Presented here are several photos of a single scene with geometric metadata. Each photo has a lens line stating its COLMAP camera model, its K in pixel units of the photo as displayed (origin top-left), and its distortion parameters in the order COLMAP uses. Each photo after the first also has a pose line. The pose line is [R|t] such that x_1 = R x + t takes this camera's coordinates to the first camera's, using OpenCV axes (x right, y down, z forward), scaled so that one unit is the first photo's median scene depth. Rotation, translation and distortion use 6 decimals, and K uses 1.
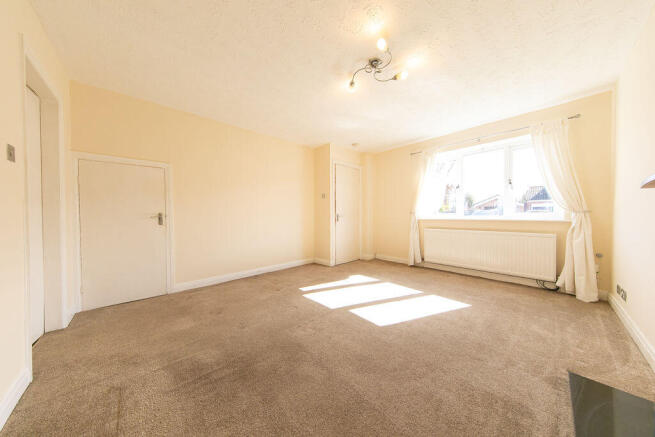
lens RADIAL K [[207.2, 0, 327.0], [0, 207.2, 215.7], [0, 0, 1]] dist [0.006144, -0.000080]
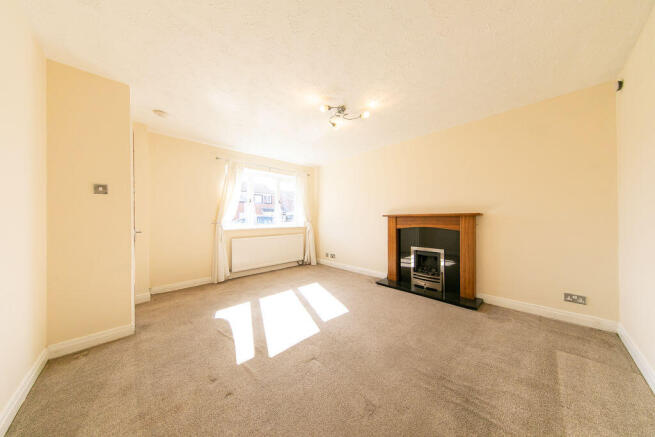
lens RADIAL K [[207.2, 0, 326.9], [0, 207.2, 217.5], [0, 0, 1]] dist [0.006144, -0.000080]
pose [[-0.028992, 0.007884, 0.999549, -0.616757], [0.009752, 0.999924, -0.007604, -0.034542], [-0.999532, 0.009527, -0.029067, 0.672898]]
